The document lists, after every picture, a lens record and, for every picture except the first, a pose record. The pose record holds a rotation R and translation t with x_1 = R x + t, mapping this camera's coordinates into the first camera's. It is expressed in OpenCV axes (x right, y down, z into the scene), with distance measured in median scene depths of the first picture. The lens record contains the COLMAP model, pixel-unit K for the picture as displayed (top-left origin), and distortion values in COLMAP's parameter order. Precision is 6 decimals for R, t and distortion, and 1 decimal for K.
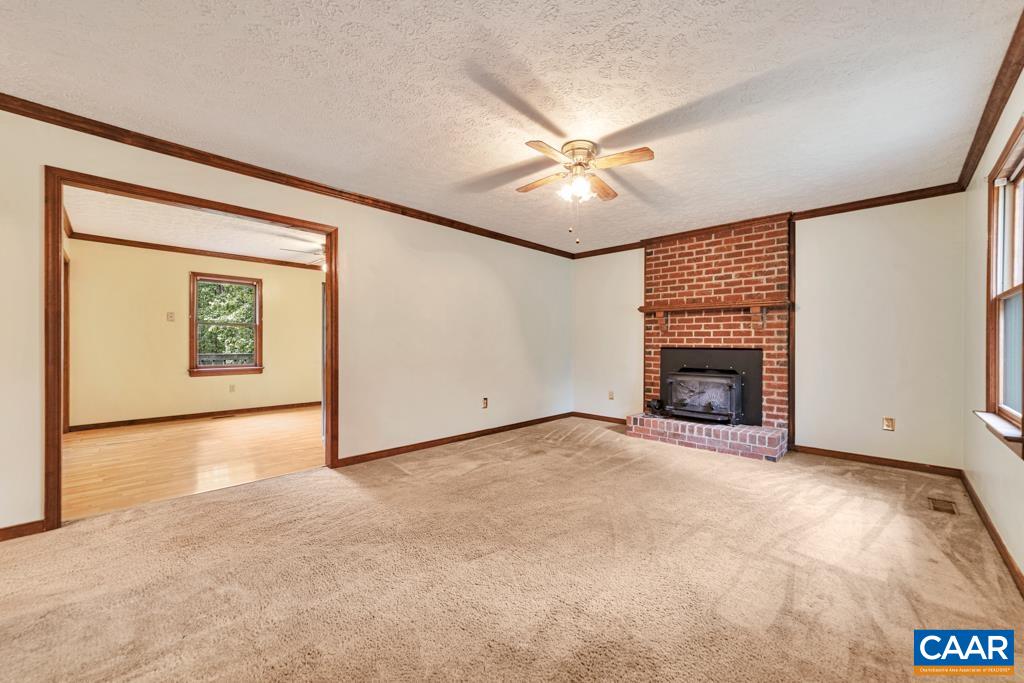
lens RADIAL K [[392.8, 0, 510.7], [0, 392.8, 343.0], [0, 0, 1]] dist [-0.014760, 0.005864]
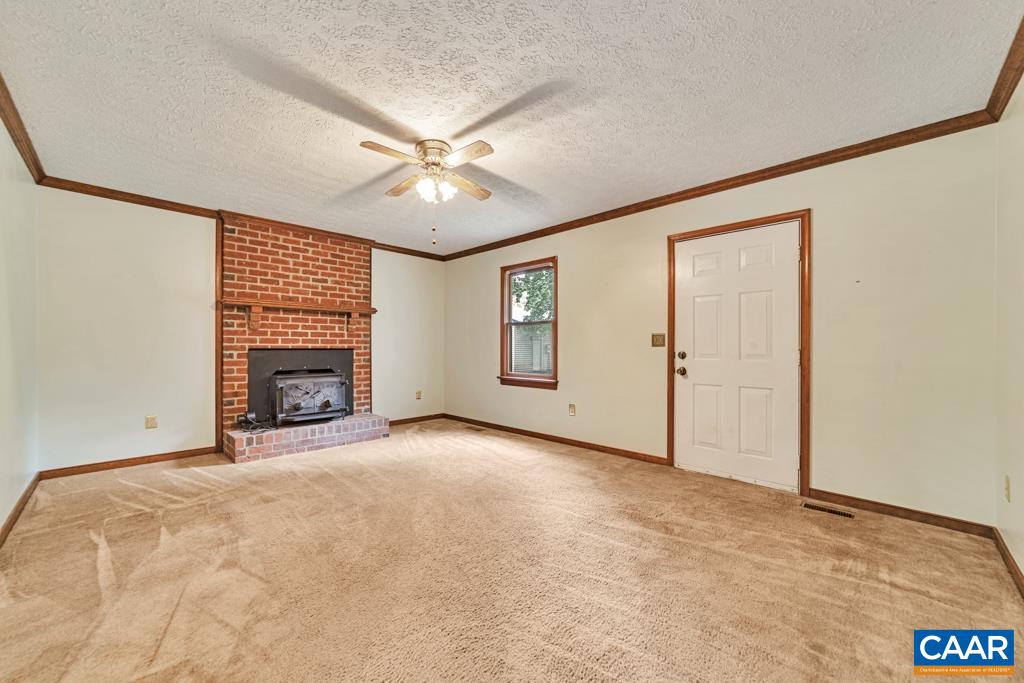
lens RADIAL K [[392.8, 0, 514.0], [0, 392.8, 346.7], [0, 0, 1]] dist [-0.014760, 0.005864]
pose [[-0.001247, -0.006358, 0.999979, -0.515294], [-0.004971, 0.999967, 0.006351, -0.001346], [-0.999987, -0.004963, -0.001279, 0.501011]]
